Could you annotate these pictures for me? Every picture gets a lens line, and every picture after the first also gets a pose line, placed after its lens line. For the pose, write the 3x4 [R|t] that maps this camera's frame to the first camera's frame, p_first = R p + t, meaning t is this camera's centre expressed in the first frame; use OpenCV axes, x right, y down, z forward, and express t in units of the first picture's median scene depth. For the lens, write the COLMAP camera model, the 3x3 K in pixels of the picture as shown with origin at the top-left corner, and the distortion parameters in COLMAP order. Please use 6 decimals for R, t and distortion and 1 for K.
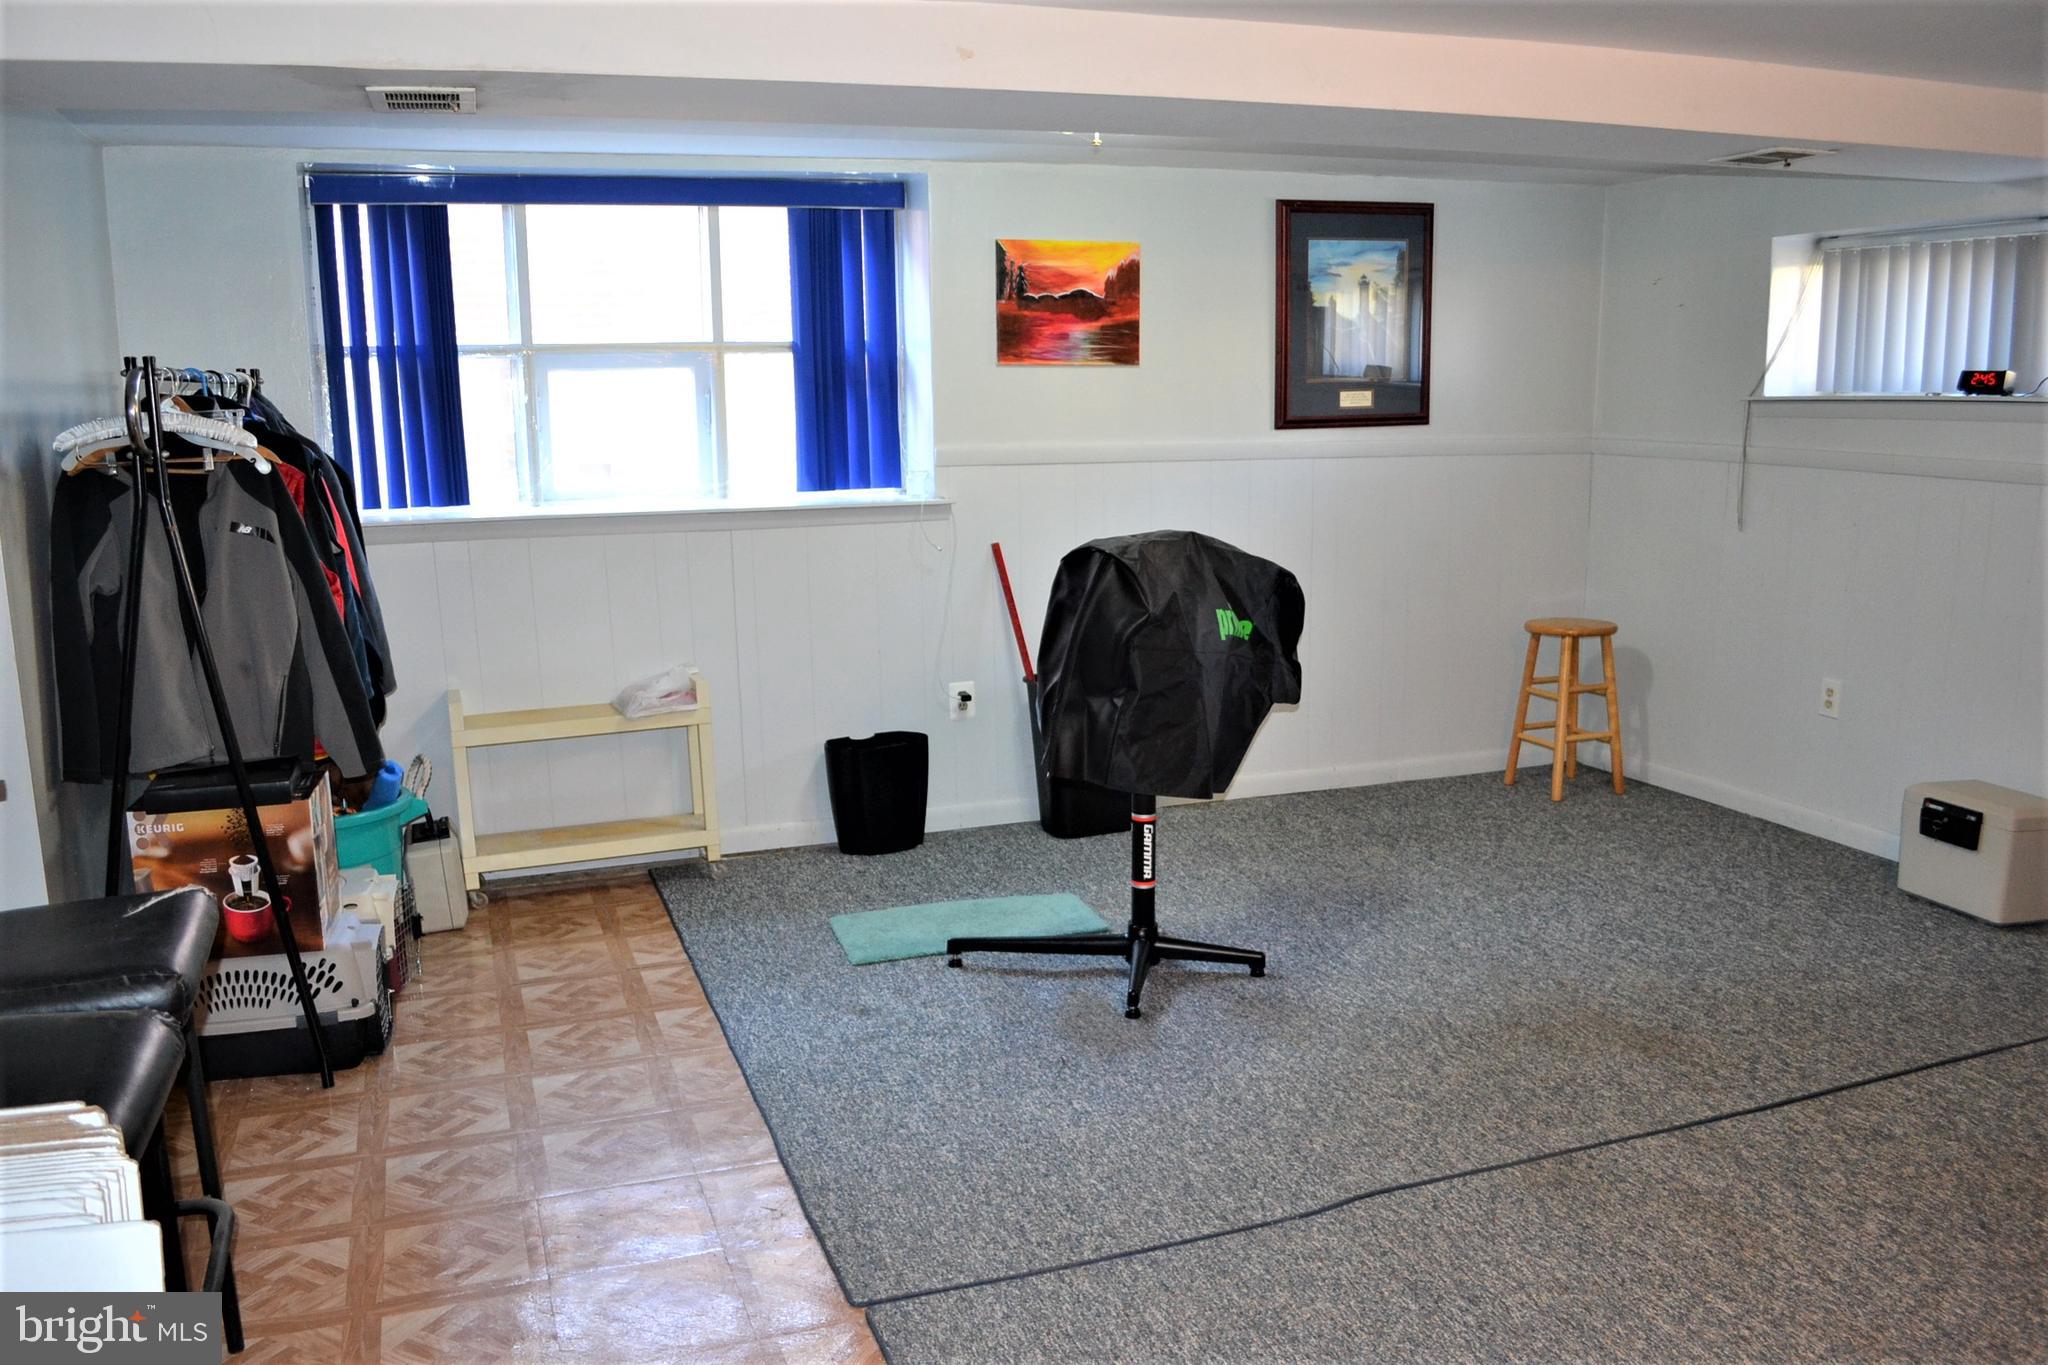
lens RADIAL K [[1630.7, 0, 1018.8], [0, 1630.7, 683.9], [0, 0, 1]] dist [-0.084932, 0.013010]
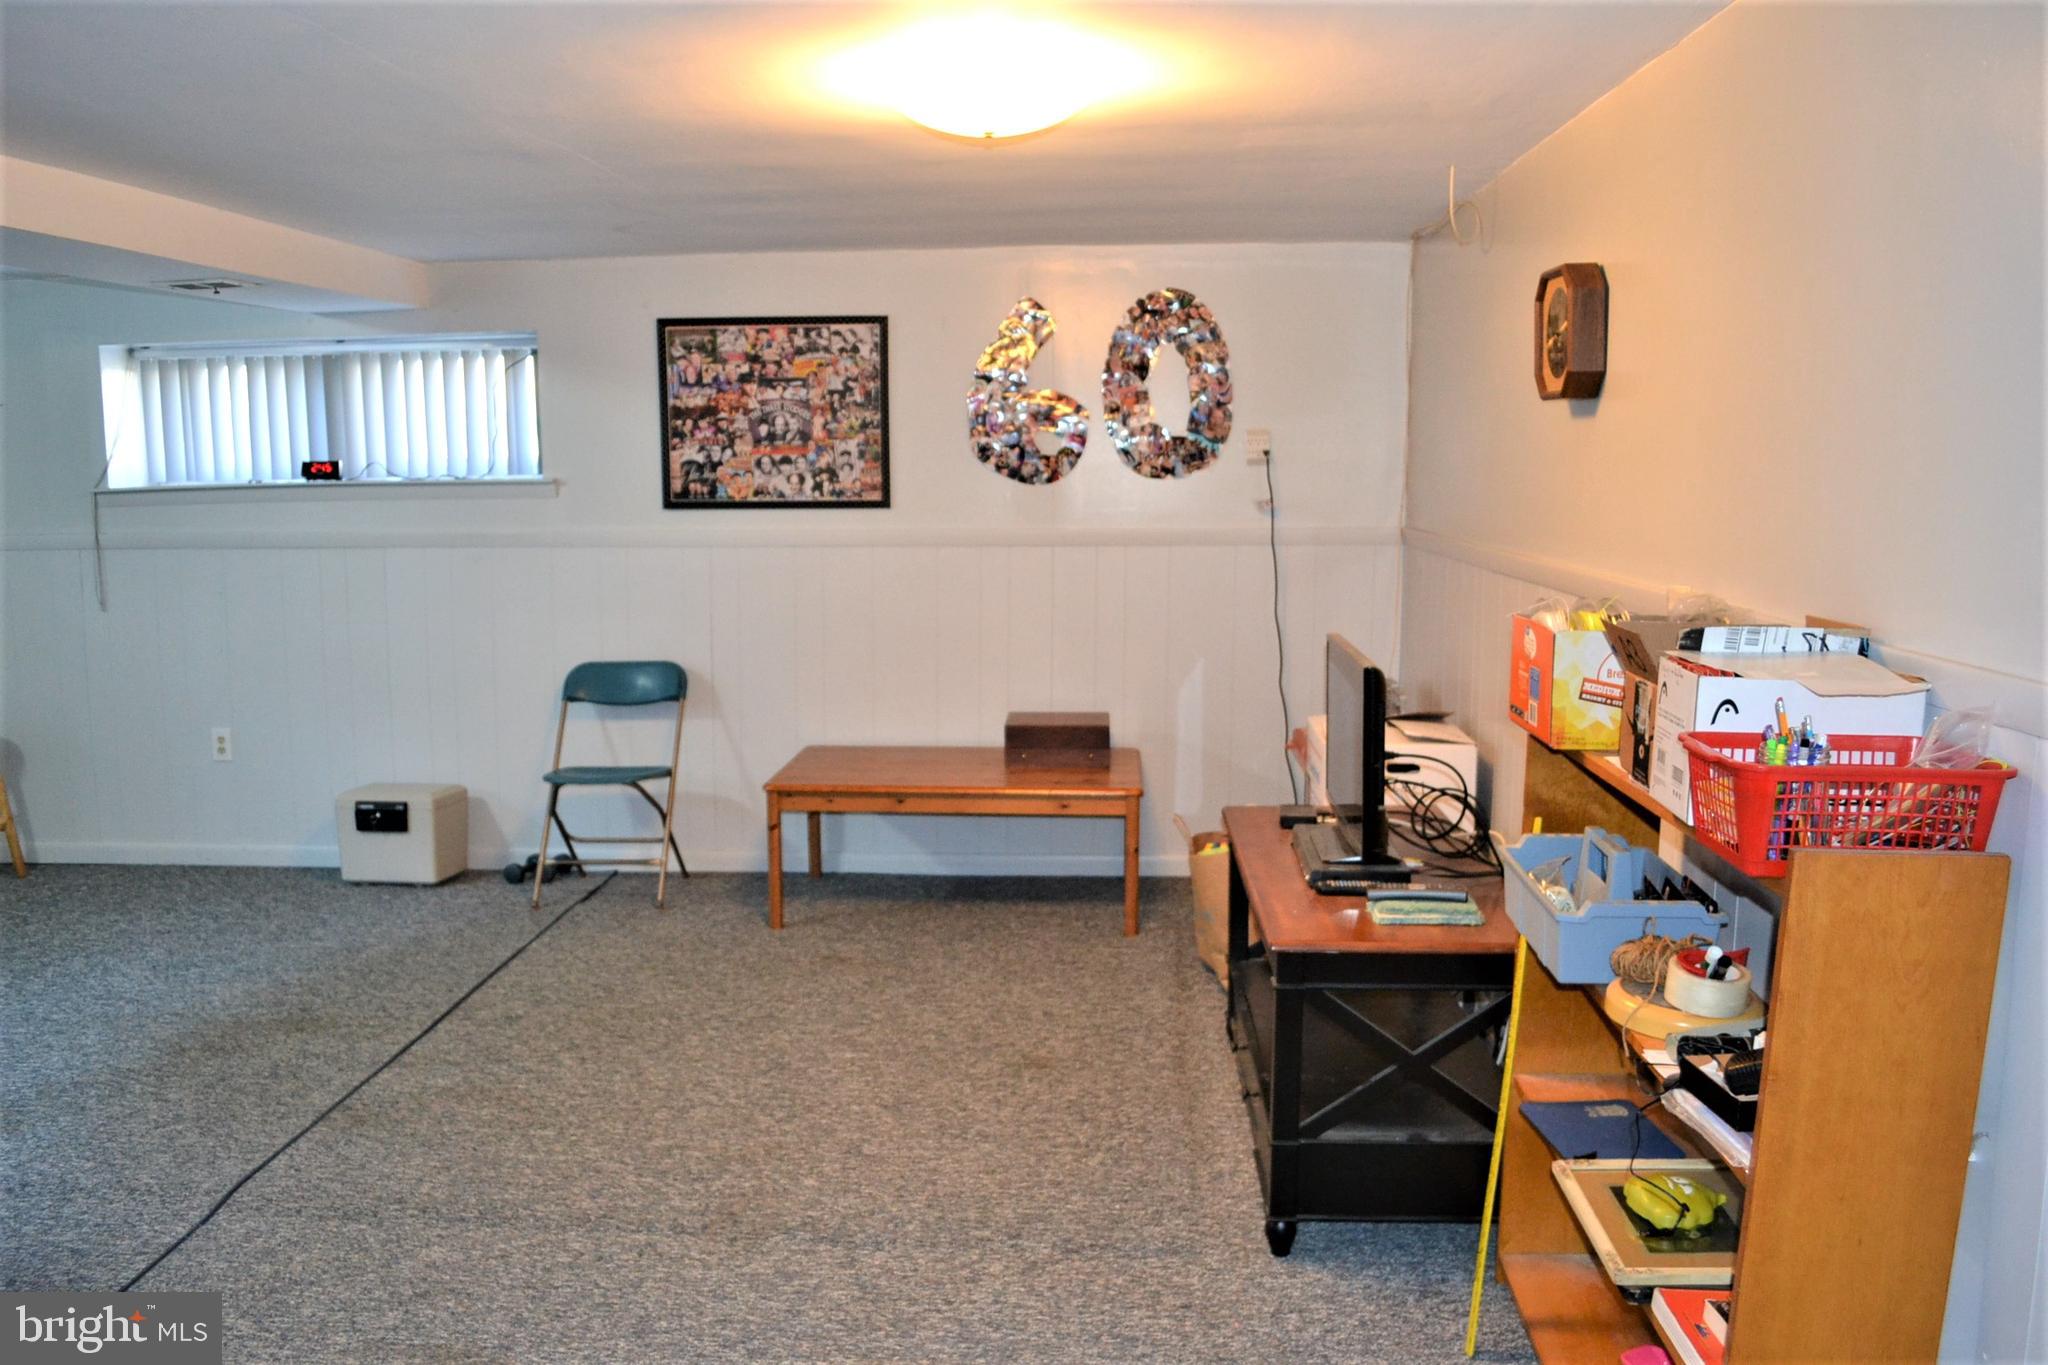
lens RADIAL K [[1630.7, 0, 1018.7], [0, 1630.7, 681.8], [0, 0, 1]] dist [-0.084932, 0.013010]
pose [[0.399873, -0.115843, 0.909220, -0.371918], [0.168220, 0.984406, 0.051440, 0.001733], [-0.901001, 0.132379, 0.413125, -0.002856]]
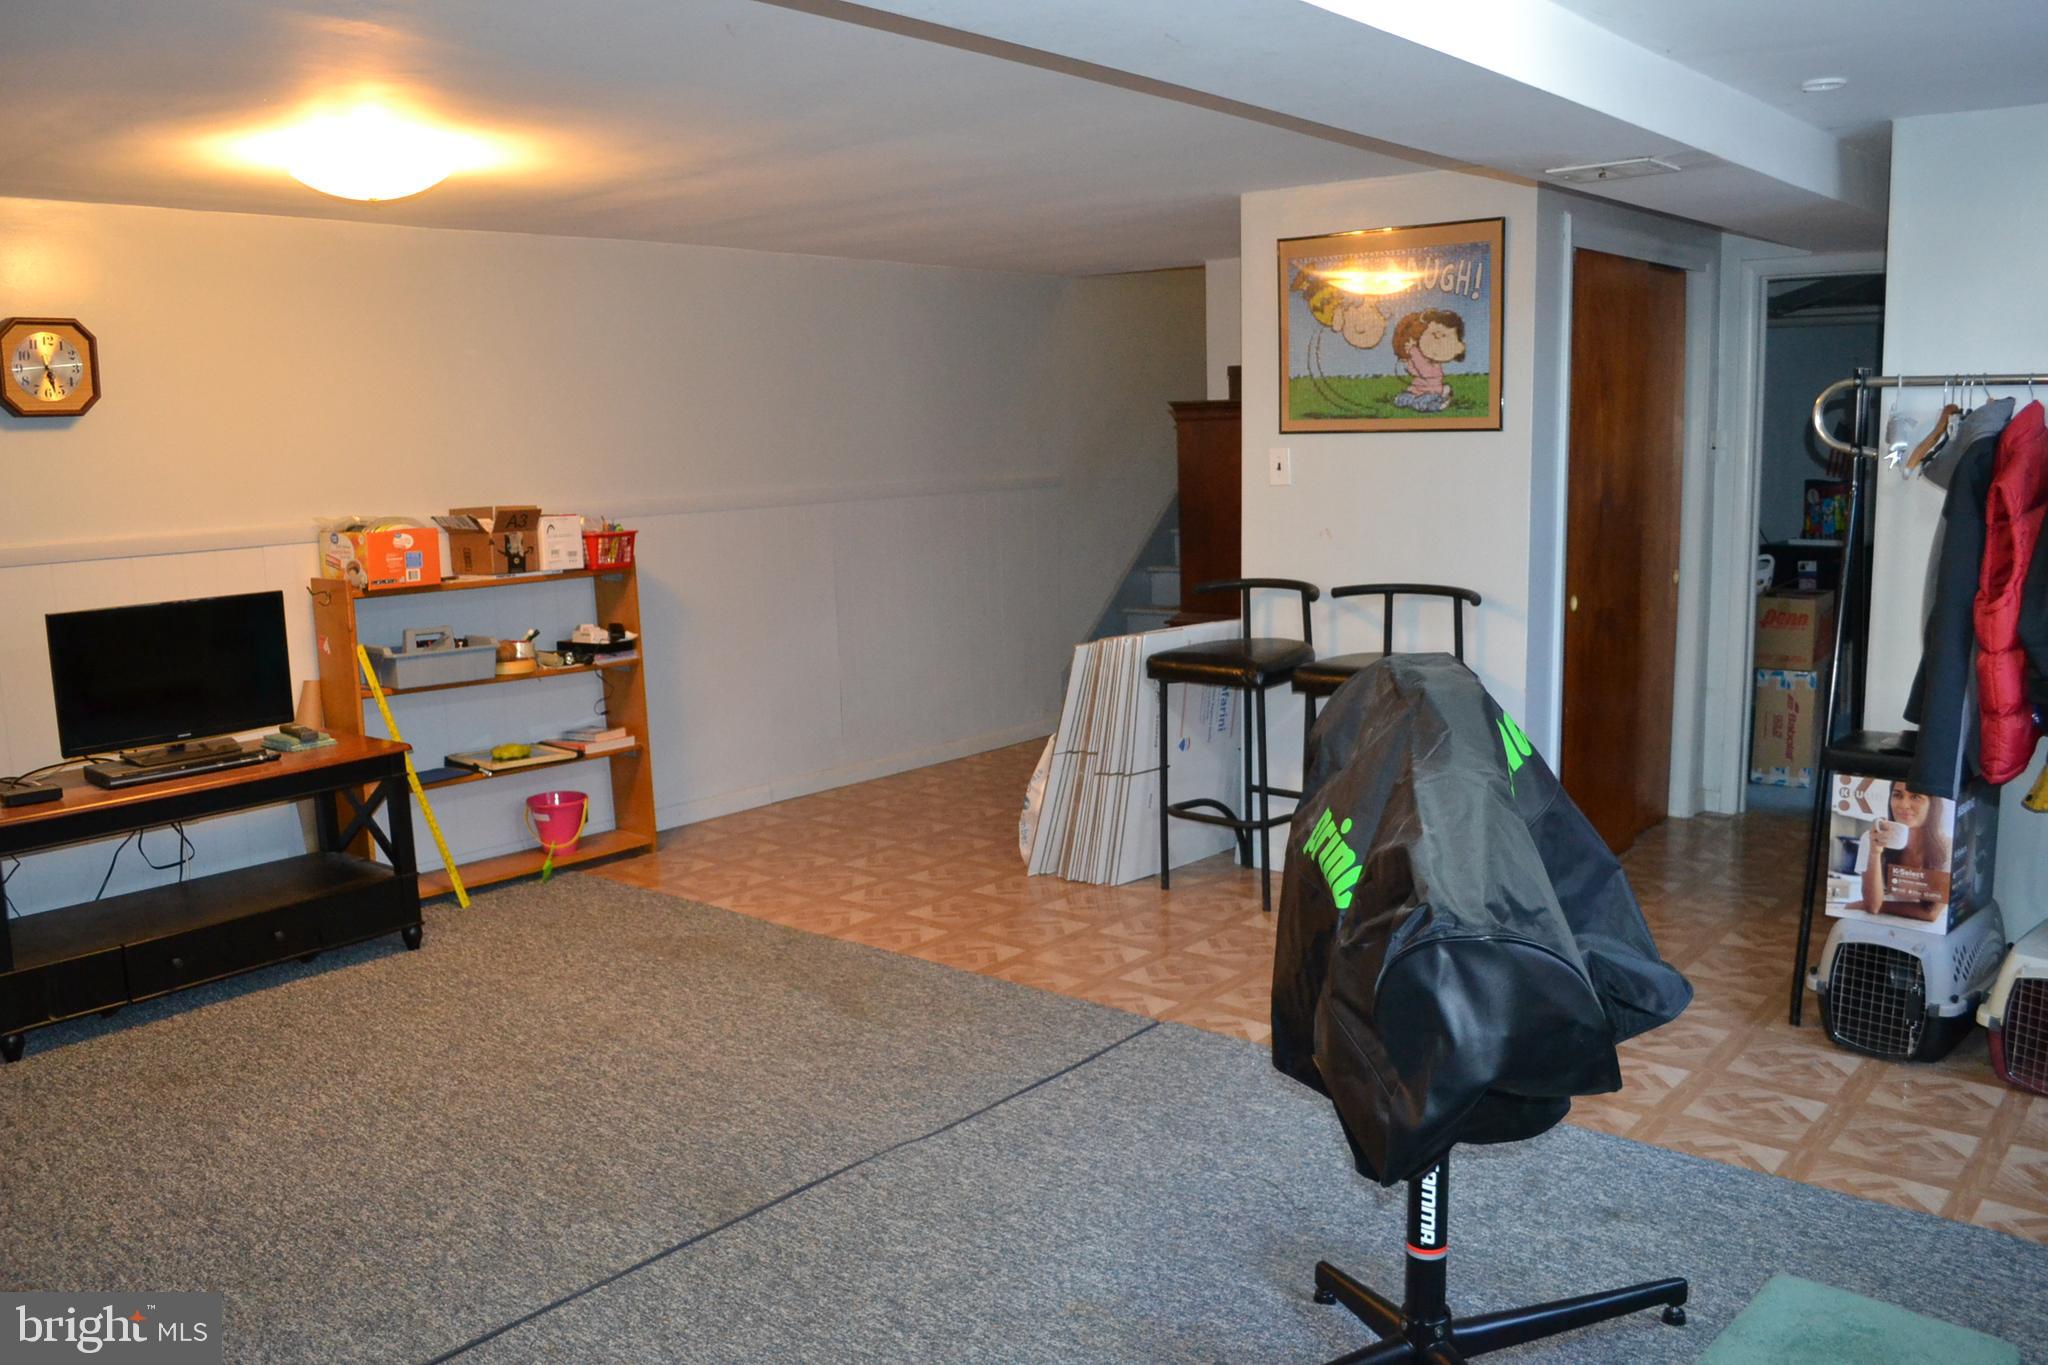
lens RADIAL K [[1630.7, 0, 1028.1], [0, 1630.7, 686.4], [0, 0, 1]] dist [-0.084932, 0.013010]
pose [[-0.866255, 0.113309, -0.486583, 0.449779], [-0.052518, 0.947894, 0.314229, -0.241579], [0.496834, 0.297757, -0.815167, 1.297113]]
